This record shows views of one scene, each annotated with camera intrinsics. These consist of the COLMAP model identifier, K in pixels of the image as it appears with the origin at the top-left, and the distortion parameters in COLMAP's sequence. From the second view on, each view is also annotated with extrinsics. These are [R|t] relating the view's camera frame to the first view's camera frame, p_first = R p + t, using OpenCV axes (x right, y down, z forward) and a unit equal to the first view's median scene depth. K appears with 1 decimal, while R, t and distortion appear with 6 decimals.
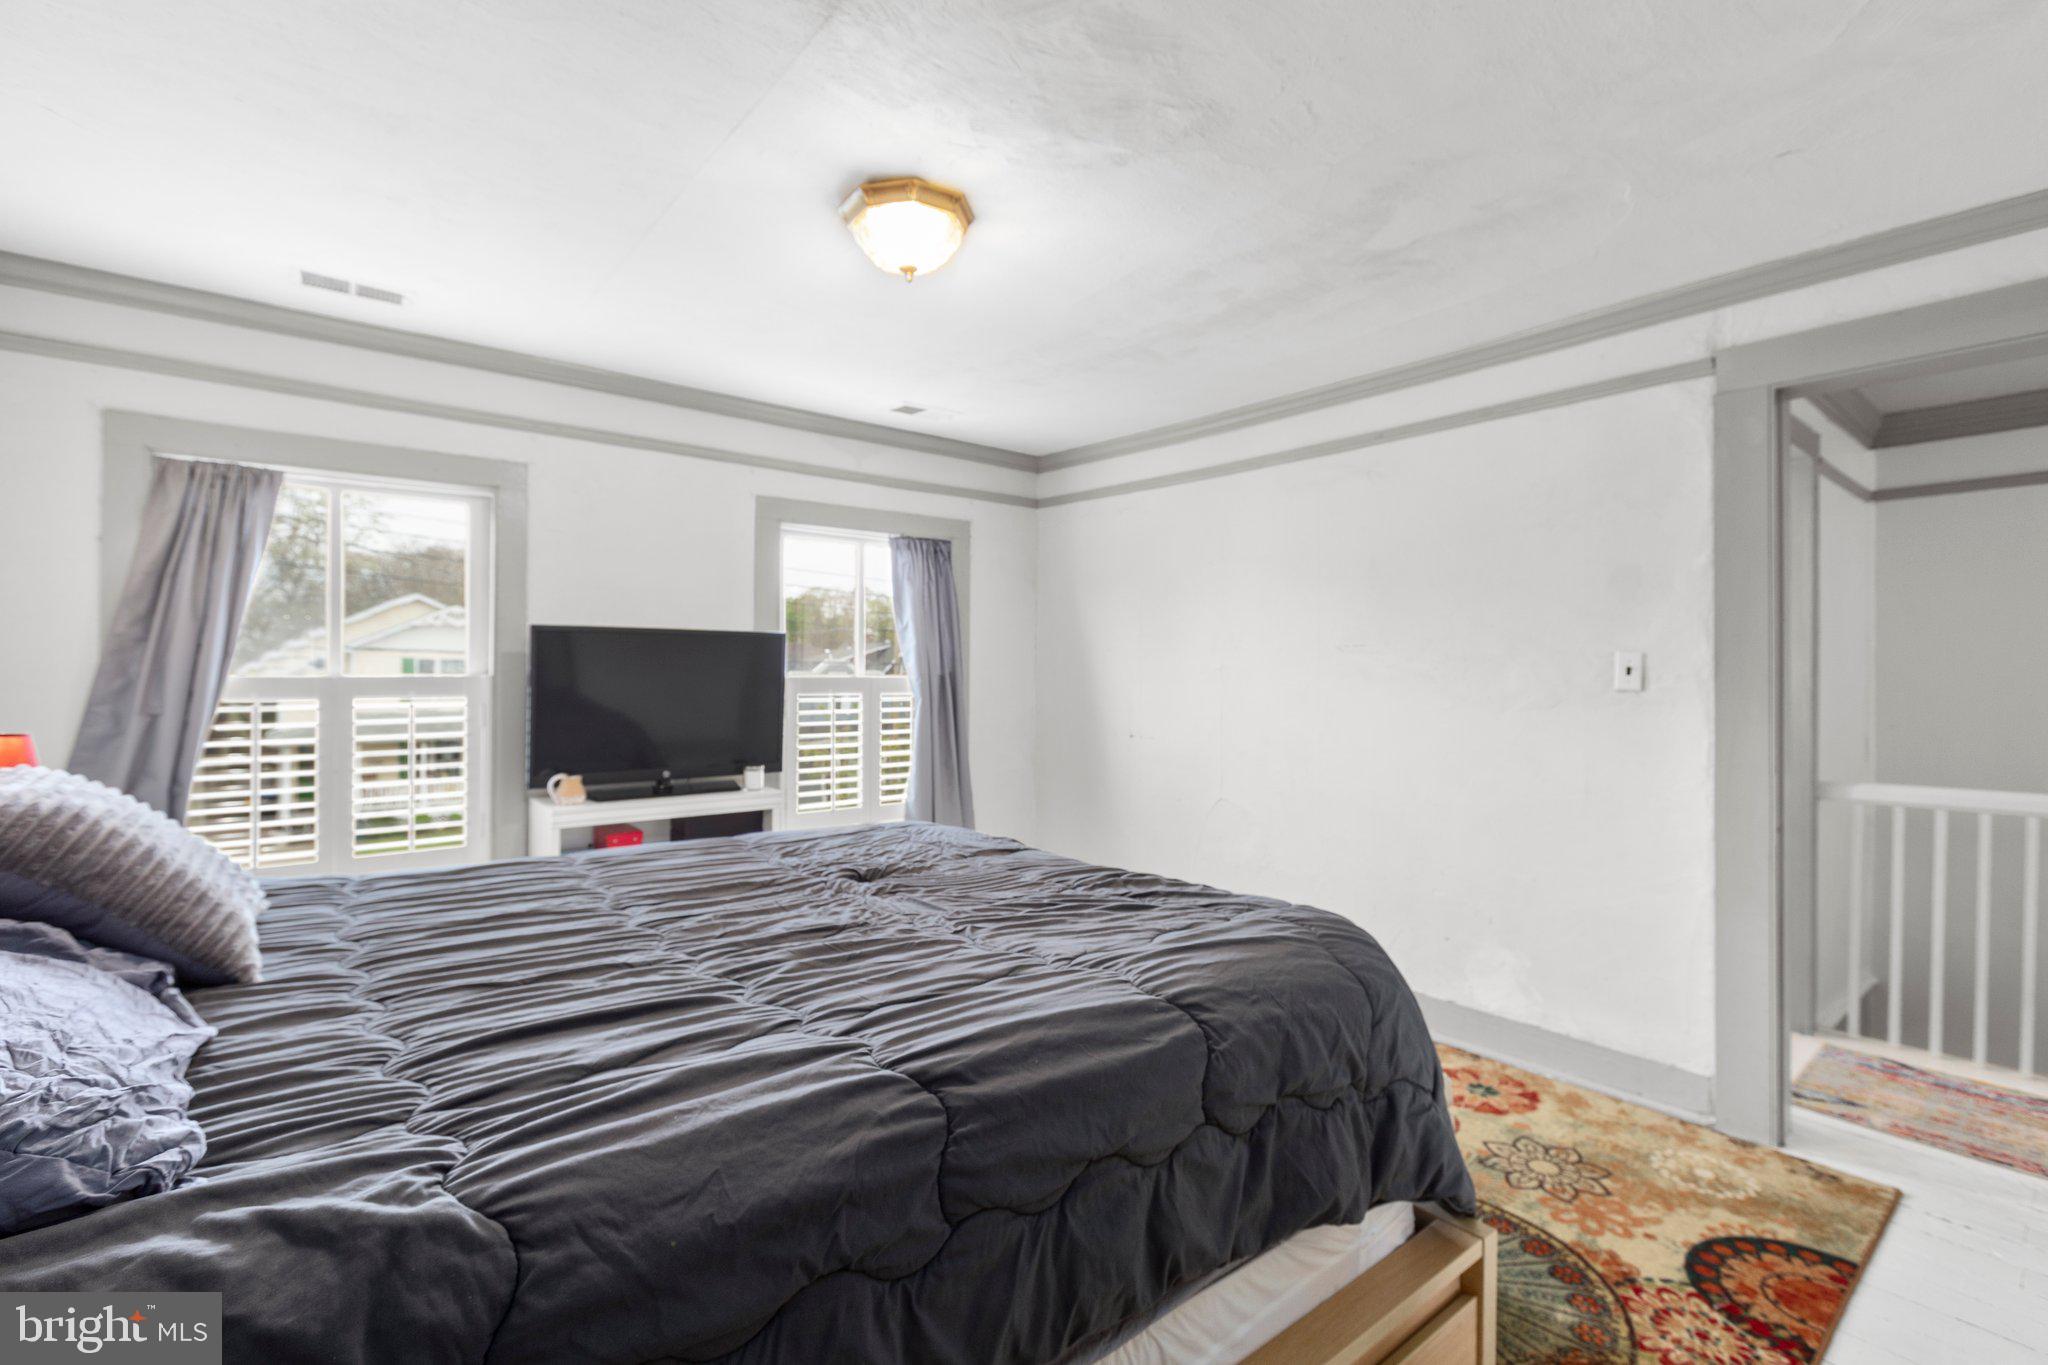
lens RADIAL K [[921.1, 0, 990.3], [0, 921.1, 665.5], [0, 0, 1]] dist [-0.001055, -0.000333]
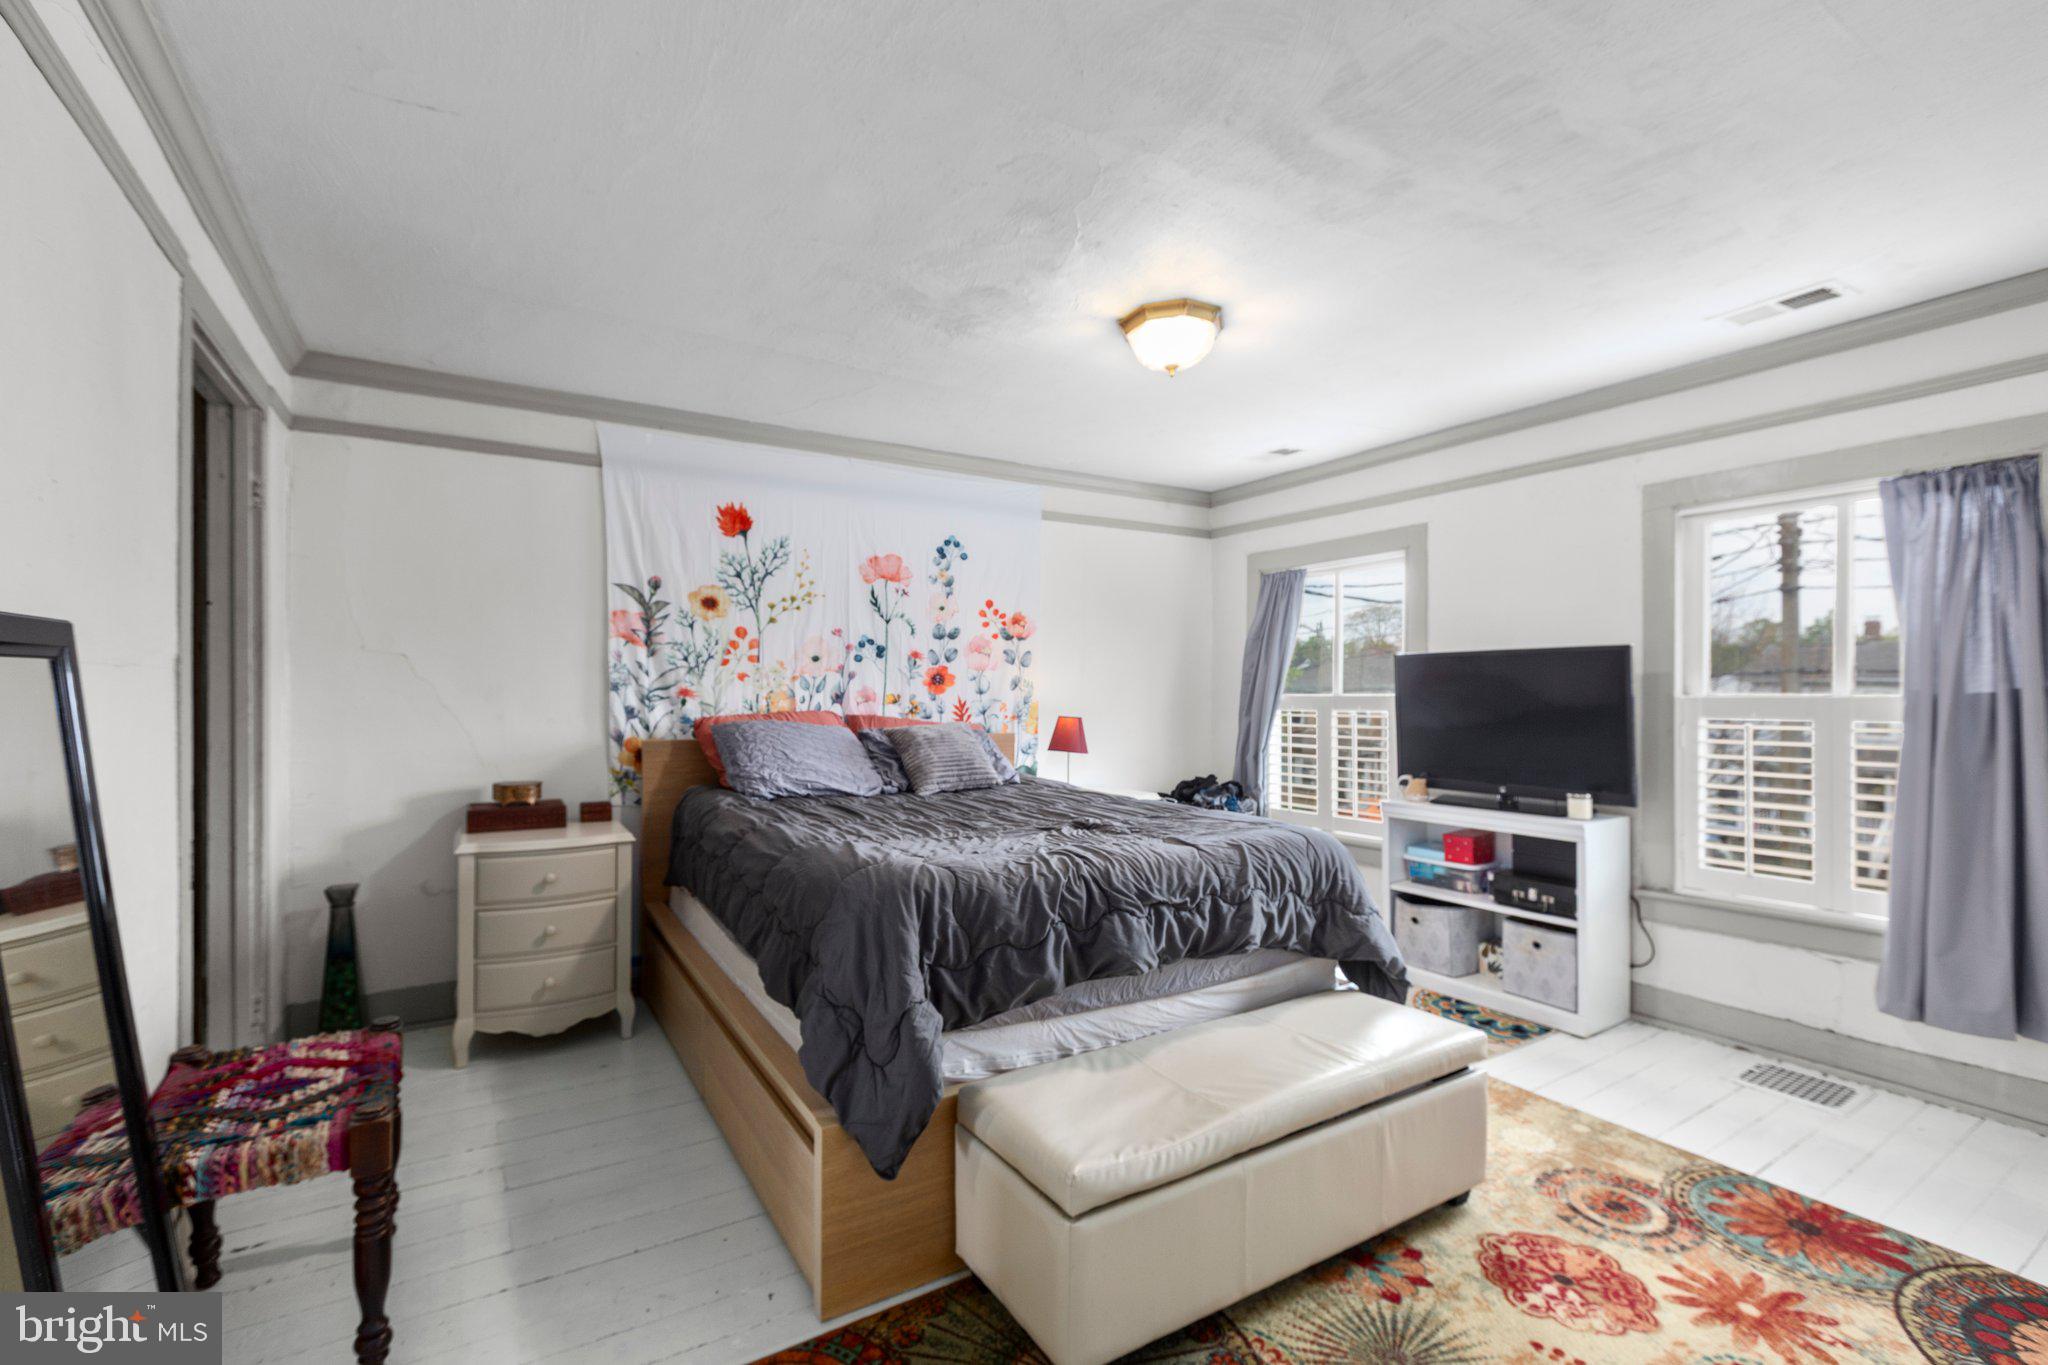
lens RADIAL K [[906.1, 0, 1019.0], [0, 906.1, 696.6], [0, 0, 1]] dist [0.000769, -0.000015]
pose [[-0.116122, 0.001957, -0.993233, 0.907769], [0.007091, 0.999974, 0.001142, 0.010248], [0.993210, -0.006910, -0.116133, 0.715670]]
